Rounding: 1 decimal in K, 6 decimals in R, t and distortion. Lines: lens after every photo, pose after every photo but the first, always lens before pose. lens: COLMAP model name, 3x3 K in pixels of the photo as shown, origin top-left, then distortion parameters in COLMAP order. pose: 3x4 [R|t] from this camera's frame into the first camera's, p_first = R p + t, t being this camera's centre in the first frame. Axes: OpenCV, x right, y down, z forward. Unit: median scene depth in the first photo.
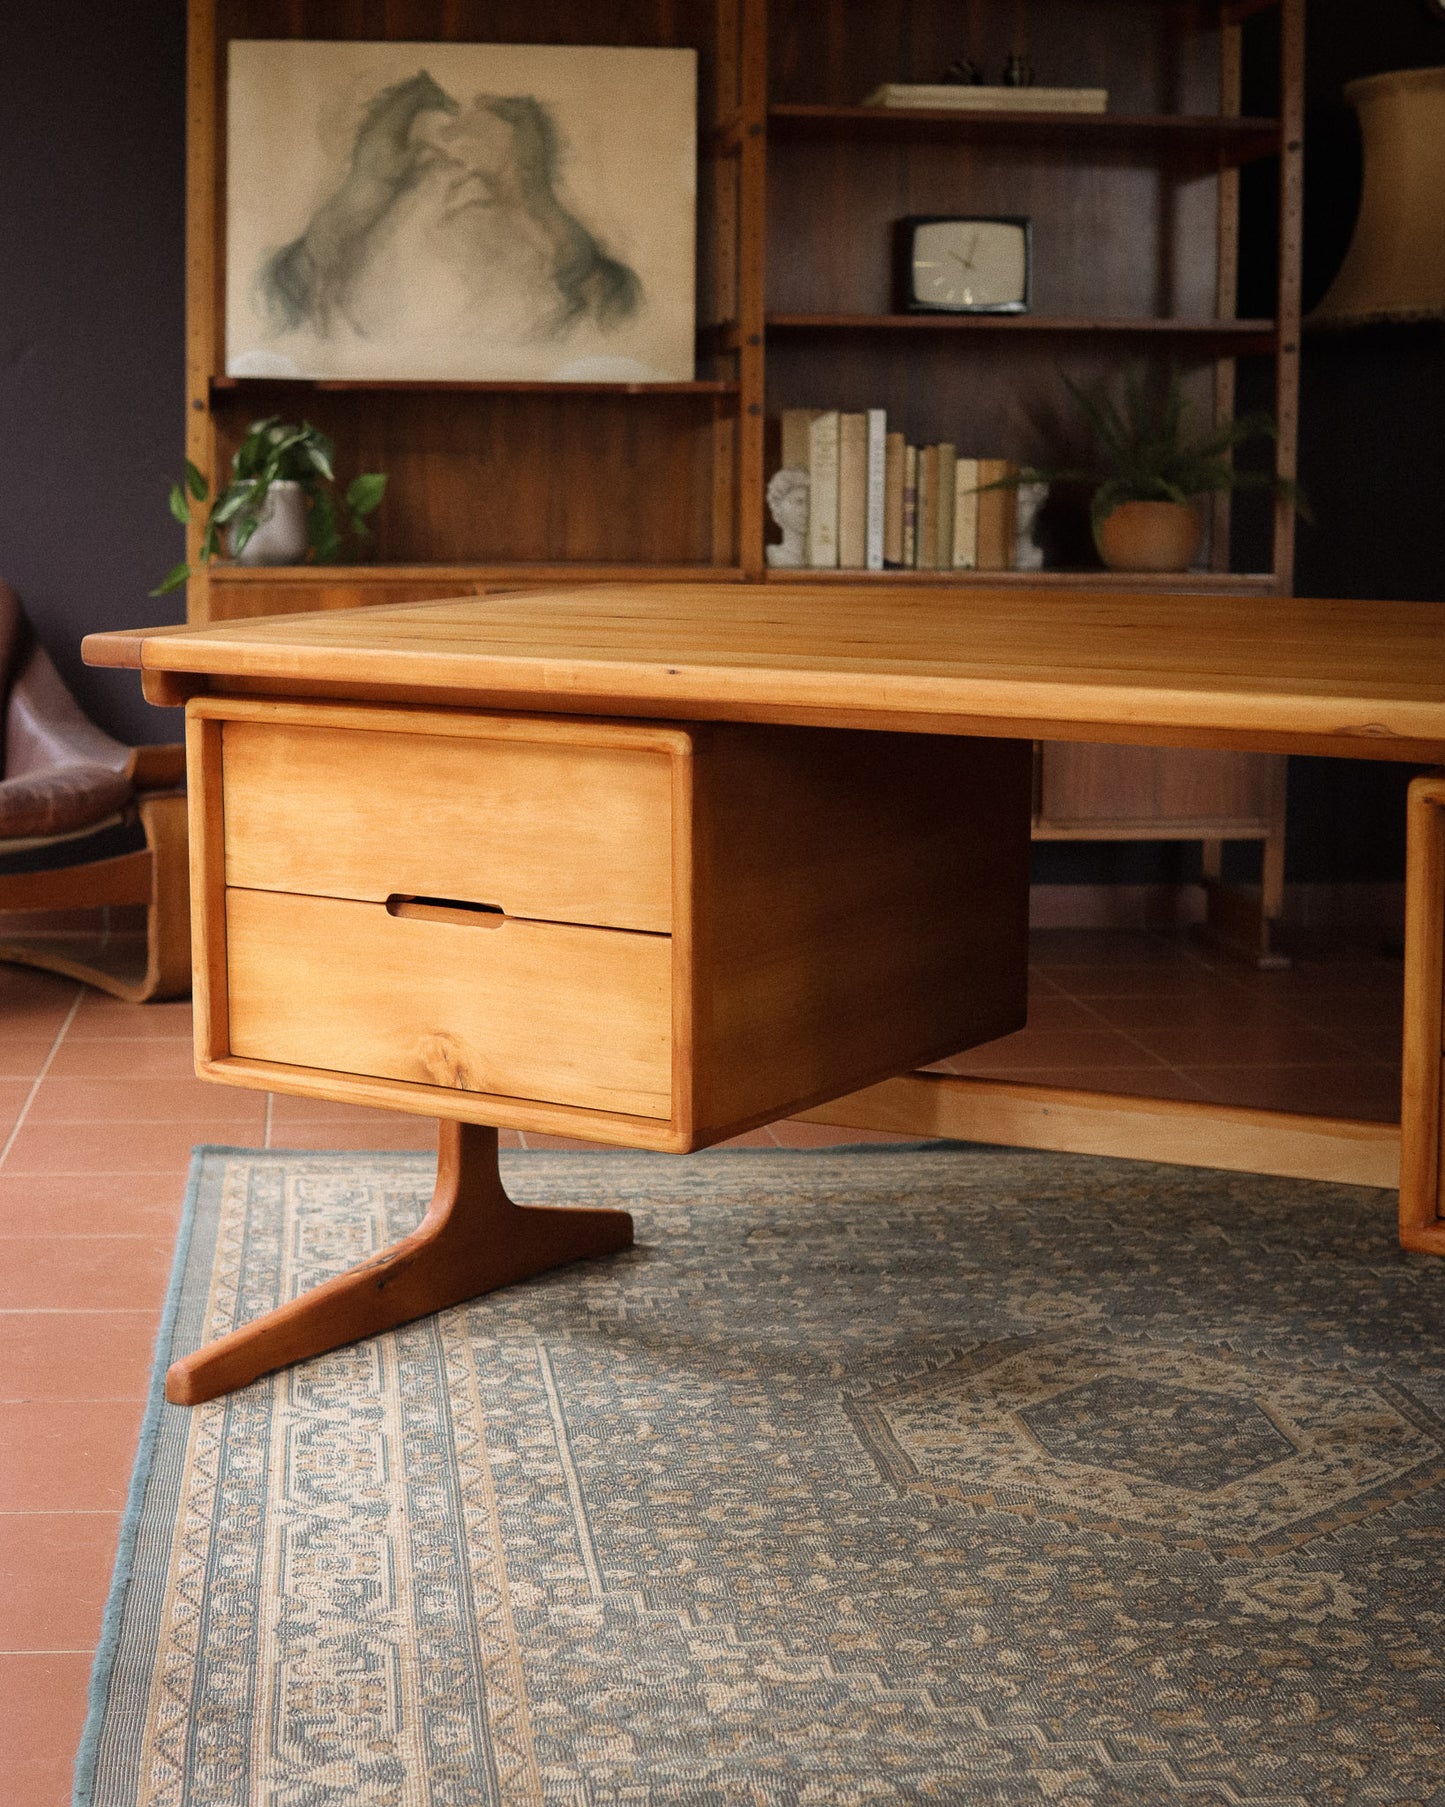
lens RADIAL K [[3221.4, 0, 685.9], [0, 3221.4, 1001.3], [0, 0, 1]] dist [-0.162884, -0.182052]
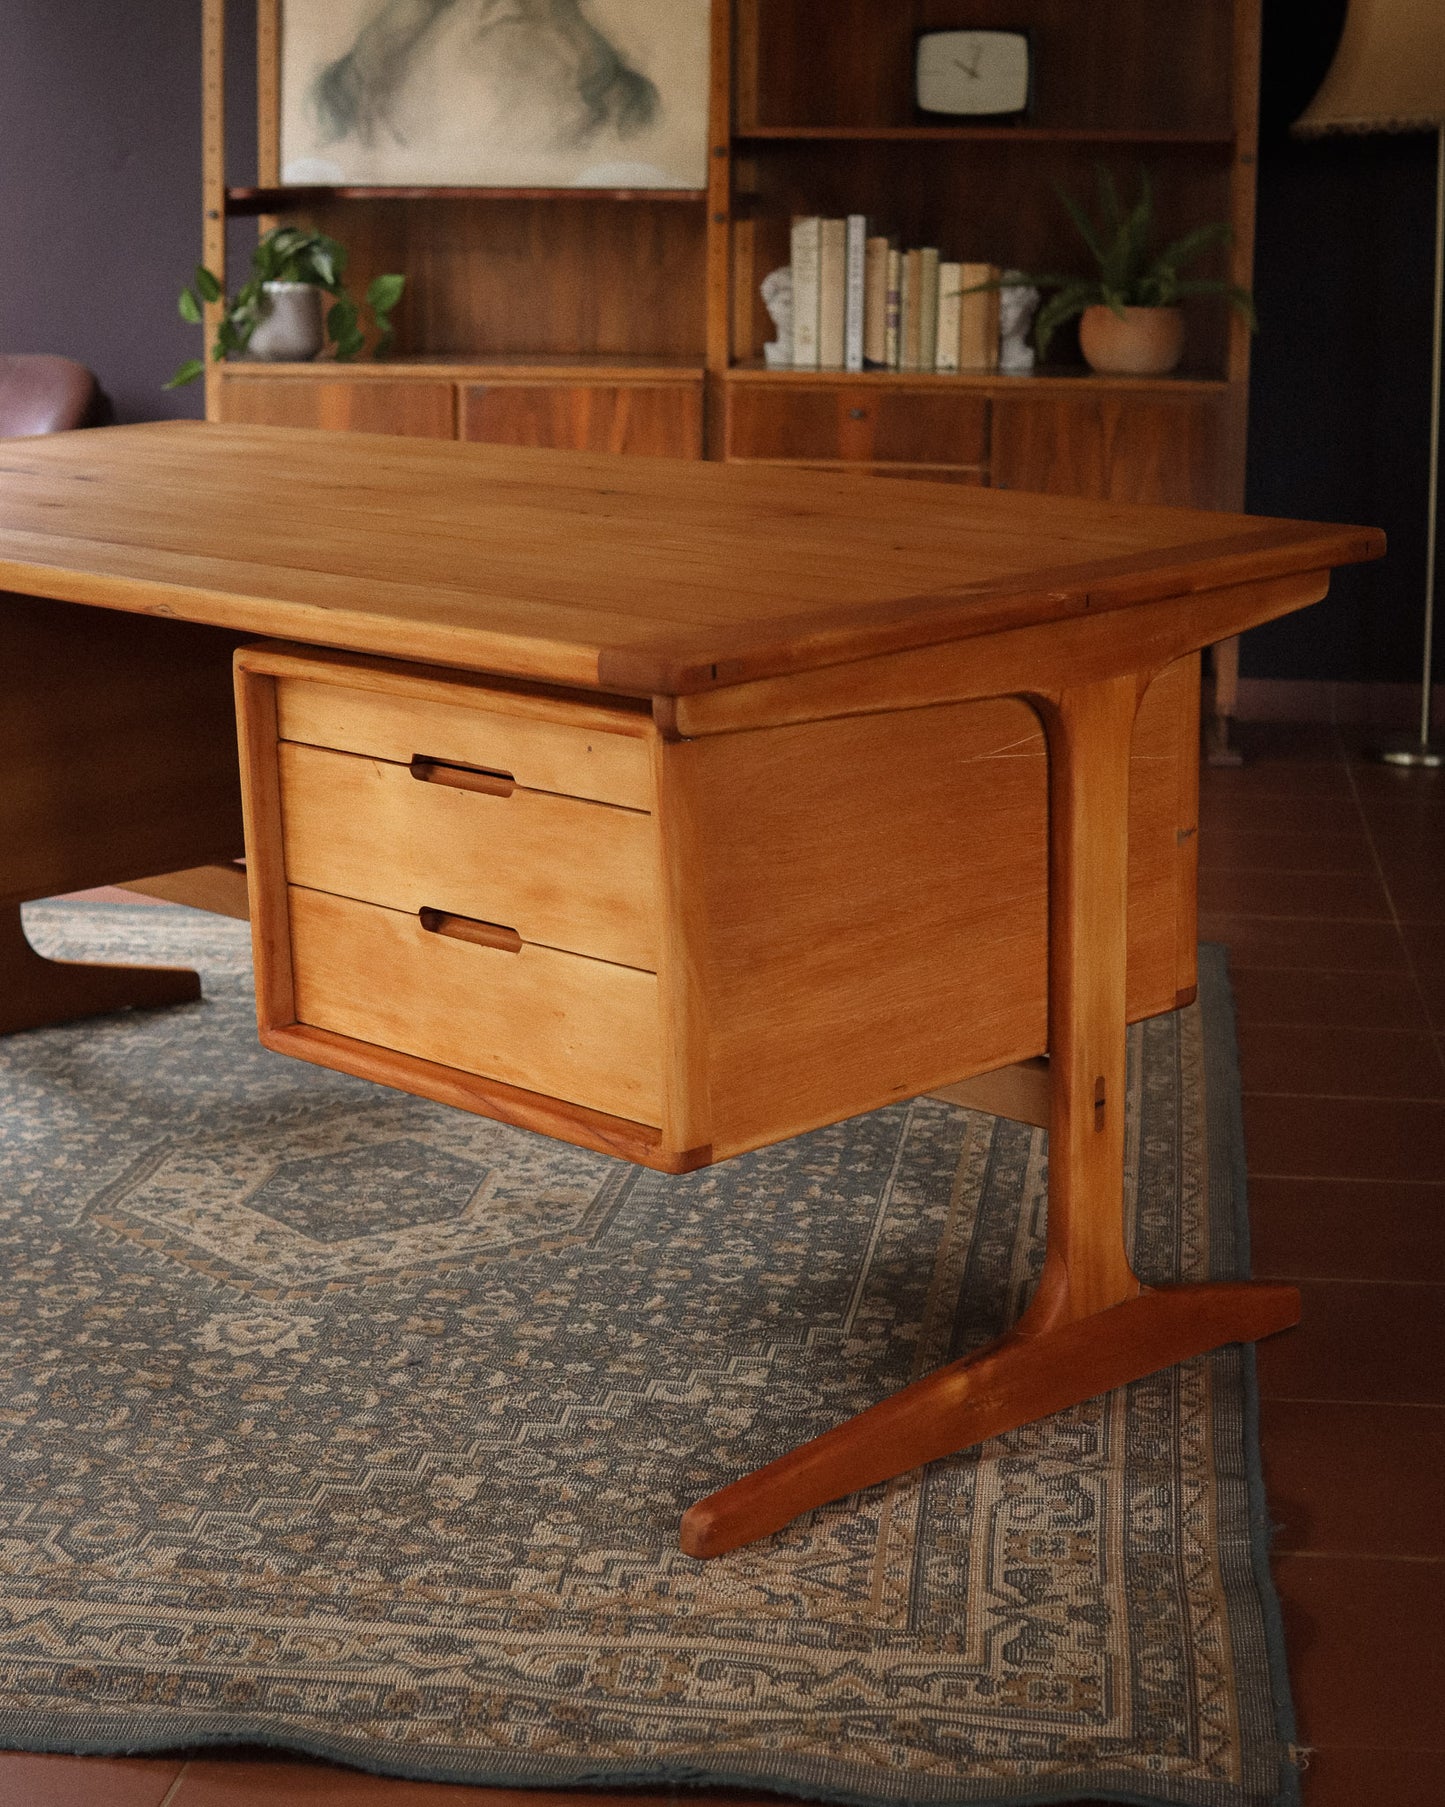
lens RADIAL K [[3251.0, 0, 777.0], [0, 3251.0, 1035.3], [0, 0, 1]] dist [-0.164450, -0.194257]
pose [[0.975013, 0.060963, -0.213619, 0.459393], [-0.040423, 0.994243, 0.099234, -0.036406], [0.218439, -0.088119, 0.971864, -0.082983]]
